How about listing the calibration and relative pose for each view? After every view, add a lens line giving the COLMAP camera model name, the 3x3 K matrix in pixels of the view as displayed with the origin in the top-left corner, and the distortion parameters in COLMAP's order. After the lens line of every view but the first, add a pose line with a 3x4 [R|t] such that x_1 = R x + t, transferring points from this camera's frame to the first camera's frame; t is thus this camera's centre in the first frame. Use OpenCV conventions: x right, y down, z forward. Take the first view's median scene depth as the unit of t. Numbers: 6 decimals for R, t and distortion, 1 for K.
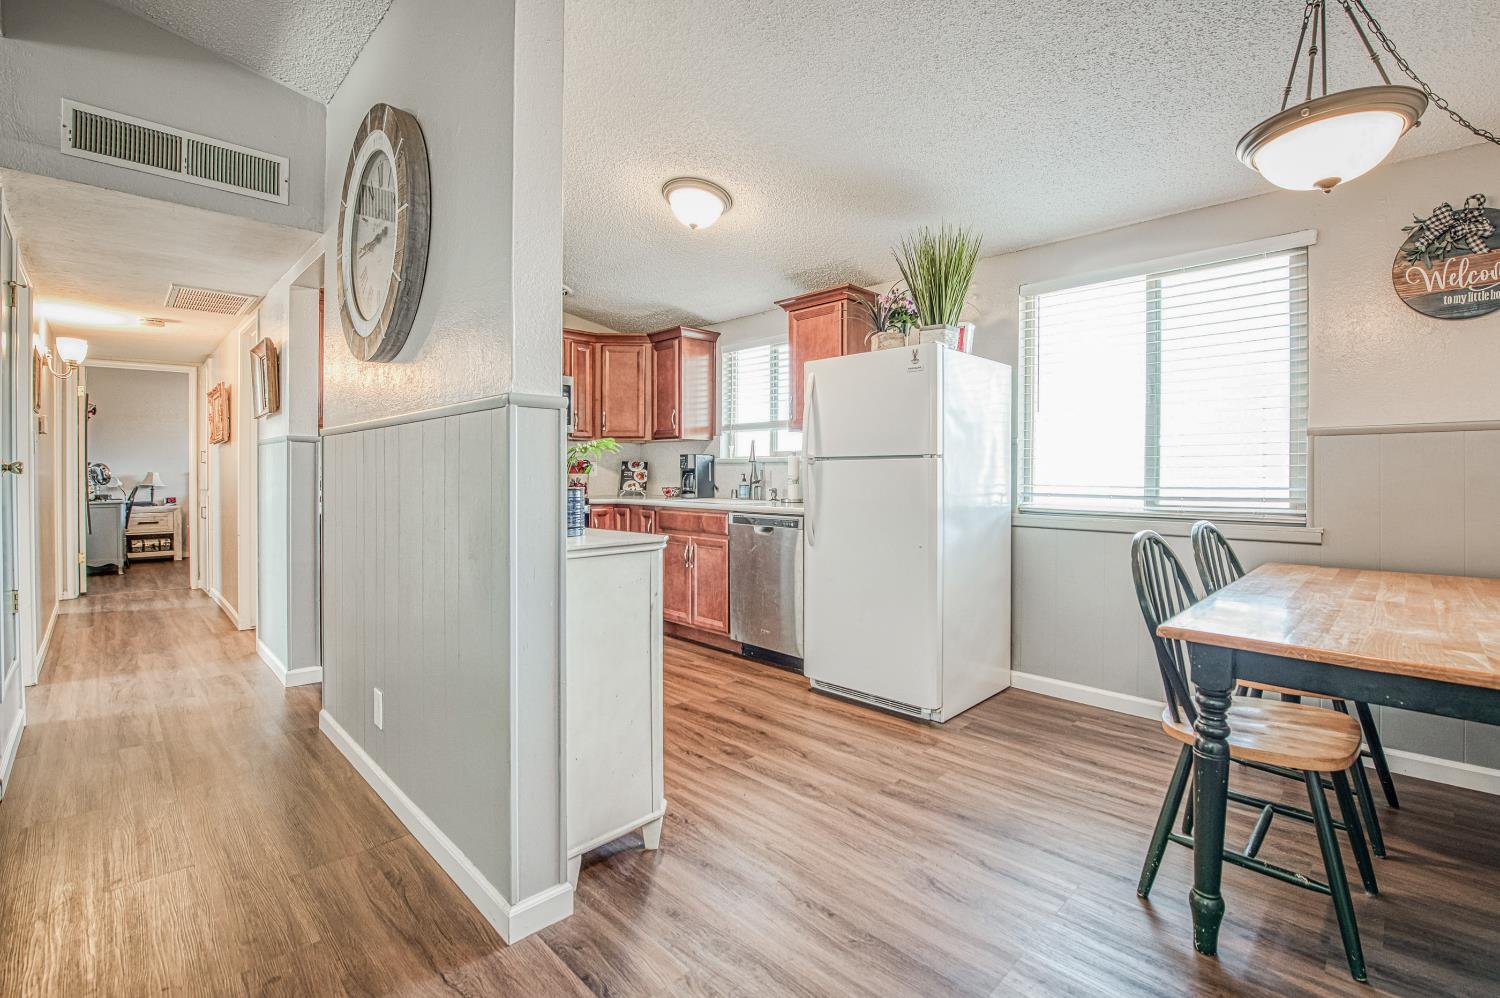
lens RADIAL K [[647.7, 0, 799.2], [0, 647.7, 474.6], [0, 0, 1]] dist [-0.012169, -0.000369]
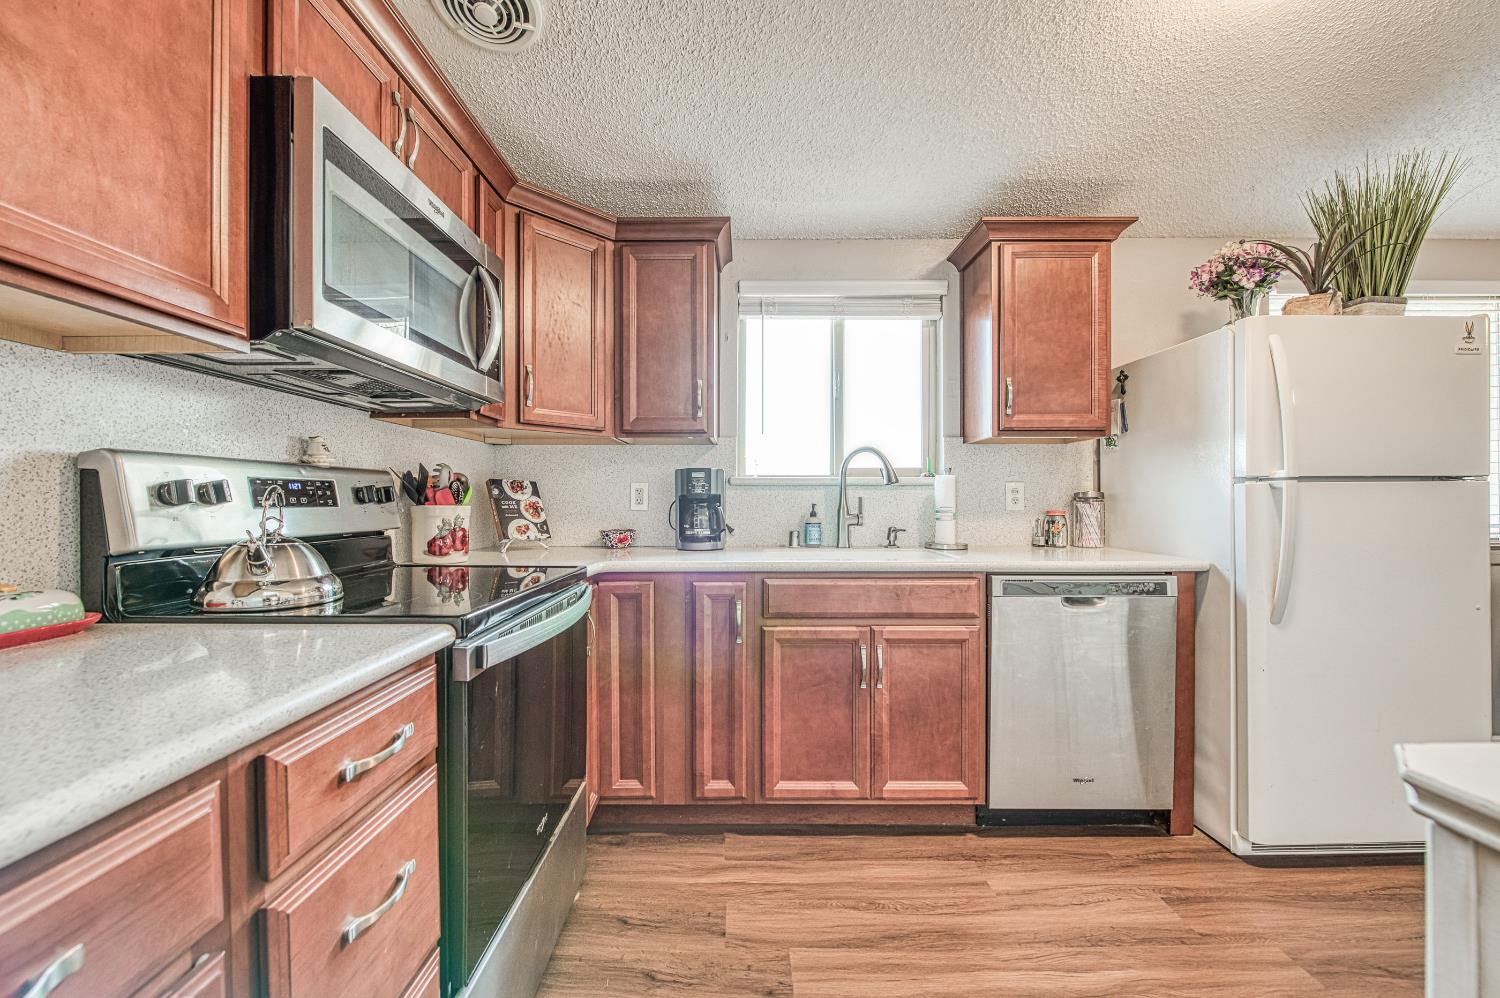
lens RADIAL K [[591.2, 0, 750.0], [0, 591.2, 499.0], [0, 0, 1]] dist [0.000994, -0.000204]
pose [[0.736252, -0.000685, 0.676707, -0.723885], [0.005156, 0.999976, -0.004597, -0.005048], [-0.676687, 0.006874, 0.736238, 0.943764]]
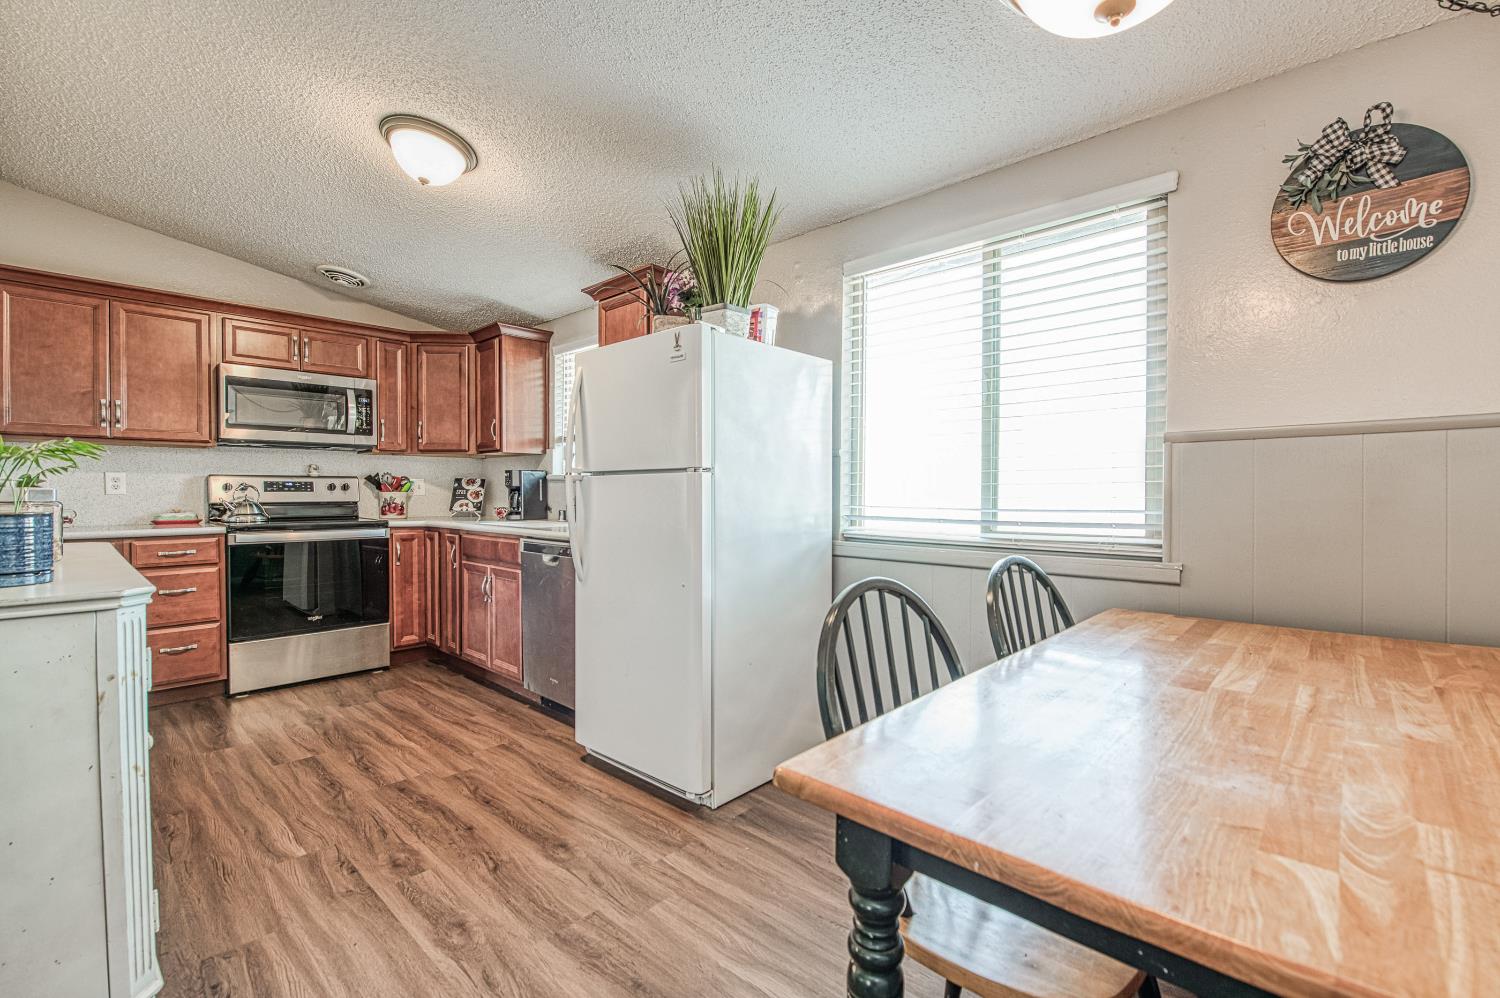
lens RADIAL K [[630.8, 0, 776.4], [0, 630.8, 497.2], [0, 0, 1]] dist [-0.003730, -0.000541]
pose [[0.999707, 0.000542, 0.024193, 0.249941], [-0.000687, 0.999982, 0.006000, 0.000144], [-0.024189, -0.006015, 0.999689, 0.210214]]
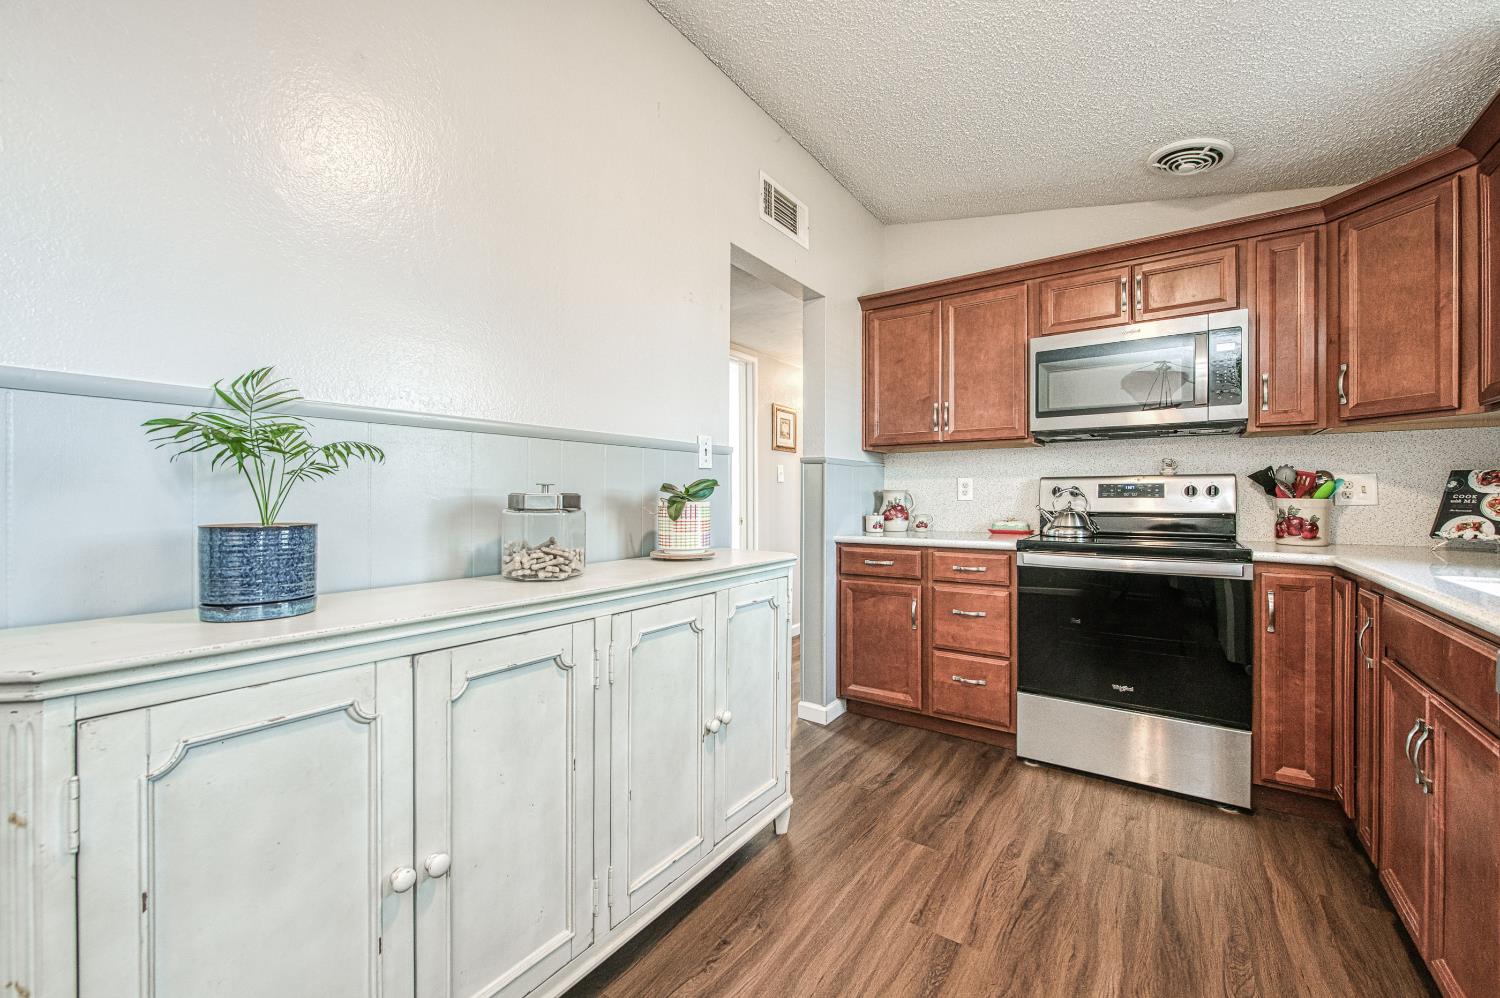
lens RADIAL K [[608.9, 0, 754.7], [0, 608.9, 497.9], [0, 0, 1]] dist [-0.001053, -0.004861]
pose [[0.135206, 0.002171, -0.990815, 0.107863], [-0.004425, 0.999989, 0.001587, -0.001430], [0.990808, 0.004170, 0.135214, 0.822284]]
